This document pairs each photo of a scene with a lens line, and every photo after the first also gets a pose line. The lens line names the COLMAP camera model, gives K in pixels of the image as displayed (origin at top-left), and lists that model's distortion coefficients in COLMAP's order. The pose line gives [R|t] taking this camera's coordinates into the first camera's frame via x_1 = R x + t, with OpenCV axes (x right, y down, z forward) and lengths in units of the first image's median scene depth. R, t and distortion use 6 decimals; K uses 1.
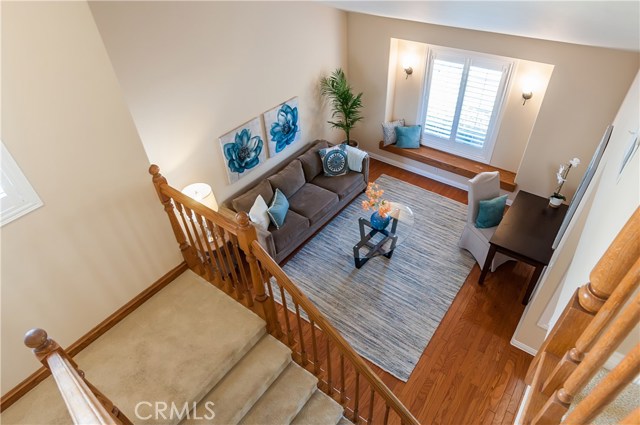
lens RADIAL K [[387.2, 0, 323.6], [0, 387.2, 218.4], [0, 0, 1]] dist [-0.002305, -0.001801]
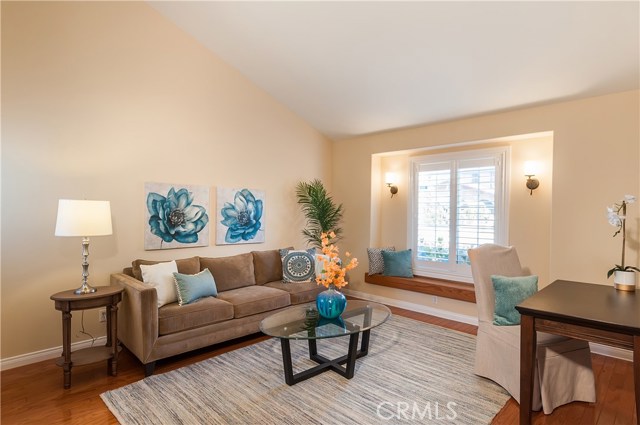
lens RADIAL K [[349.8, 0, 321.4], [0, 349.8, 216.6], [0, 0, 1]] dist [0.000666, 0.000132]
pose [[0.990729, 0.053005, -0.125083, 0.172360], [-0.120710, 0.765893, -0.631536, 0.238395], [0.062326, 0.640780, 0.765191, 0.427379]]
